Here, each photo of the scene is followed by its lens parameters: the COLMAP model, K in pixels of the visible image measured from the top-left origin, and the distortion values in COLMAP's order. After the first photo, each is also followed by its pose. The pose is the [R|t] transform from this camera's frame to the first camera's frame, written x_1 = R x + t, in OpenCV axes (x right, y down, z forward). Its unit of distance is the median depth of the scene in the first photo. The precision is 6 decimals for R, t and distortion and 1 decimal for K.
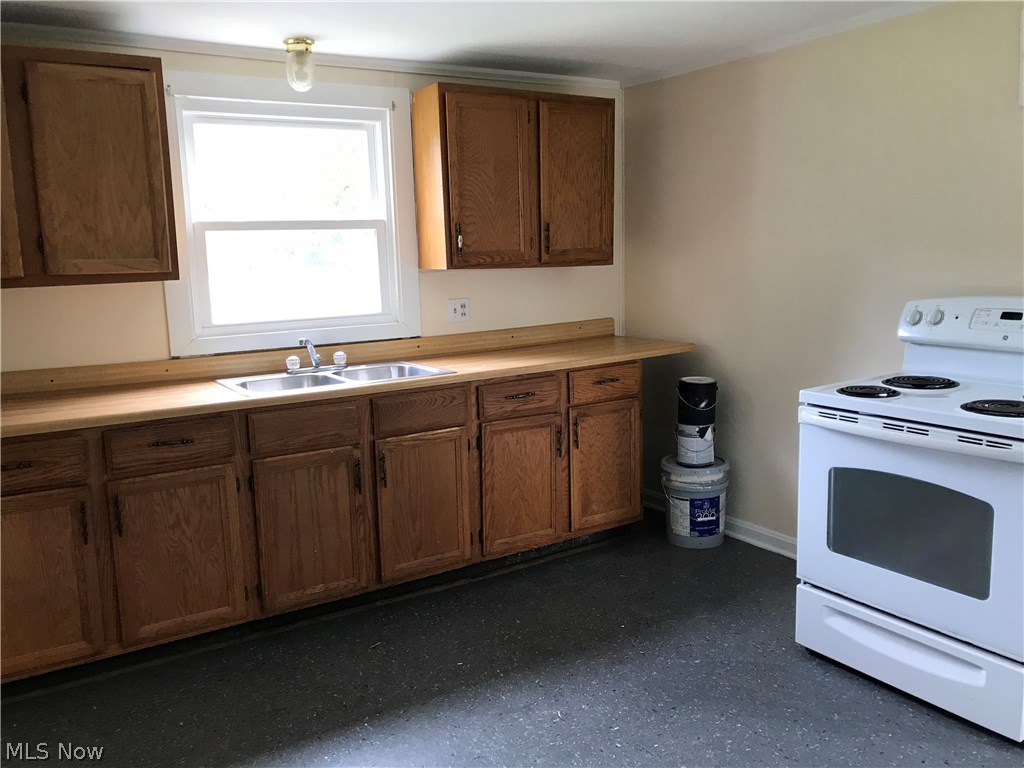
lens RADIAL K [[847.5, 0, 512.0], [0, 847.5, 384.0], [0, 0, 1]] dist [0.183637, -0.378340]
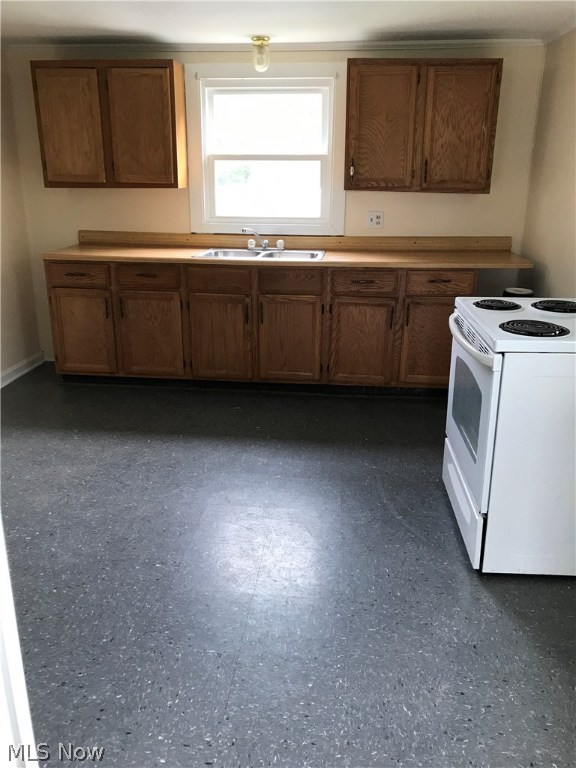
lens RADIAL K [[631.3, 0, 292.1], [0, 631.3, 384.1], [0, 0, 1]] dist [0.049937, -0.093243]
pose [[0.791751, 0.229069, -0.566267, 0.578263], [-0.127424, 0.968565, 0.213645, -0.033202], [0.597406, -0.096998, 0.796051, 0.034398]]
